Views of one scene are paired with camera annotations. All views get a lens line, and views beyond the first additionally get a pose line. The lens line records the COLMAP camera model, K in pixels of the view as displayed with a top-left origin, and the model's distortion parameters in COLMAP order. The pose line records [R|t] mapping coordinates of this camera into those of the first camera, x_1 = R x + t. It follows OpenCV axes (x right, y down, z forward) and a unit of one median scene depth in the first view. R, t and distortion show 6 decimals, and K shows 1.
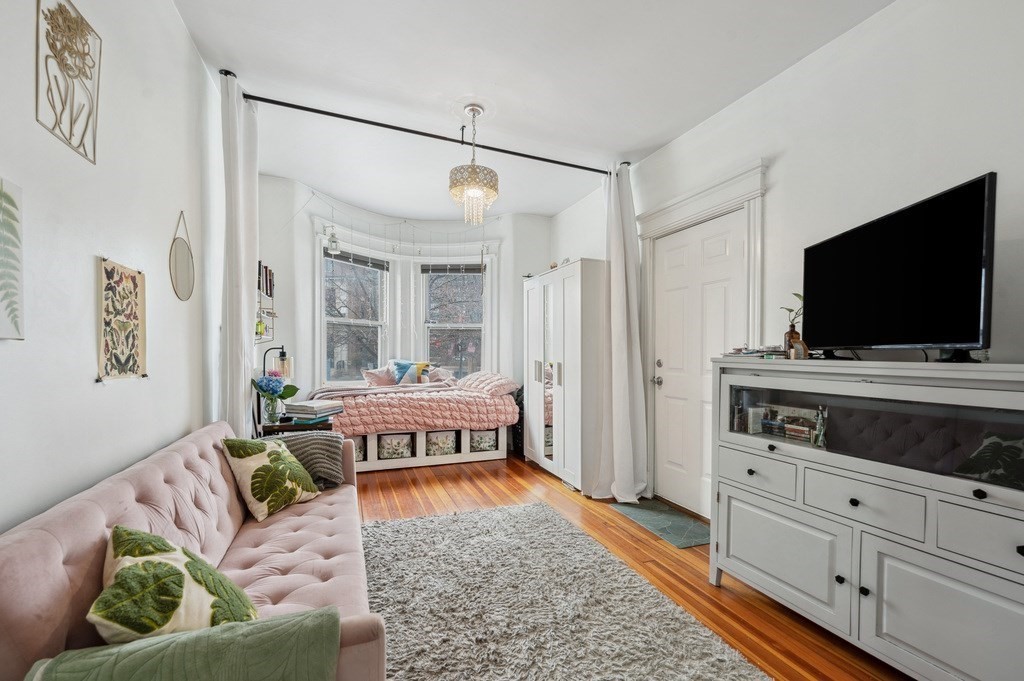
lens RADIAL K [[417.4, 0, 506.5], [0, 417.4, 362.2], [0, 0, 1]] dist [-0.000723, -0.000410]
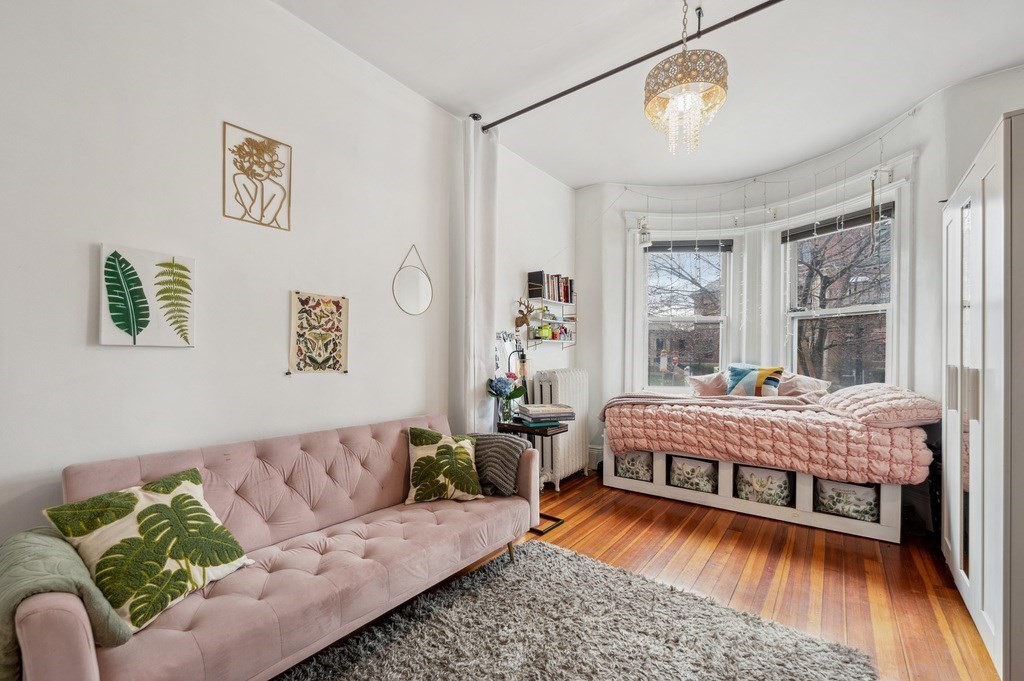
lens RADIAL K [[417.4, 0, 506.5], [0, 417.4, 362.2], [0, 0, 1]] dist [-0.000723, -0.000410]
pose [[0.501136, -0.000959, -0.865368, 0.243172], [-0.010471, 0.999919, -0.007171, 0.001842], [0.865305, 0.012655, 0.501086, 0.313791]]
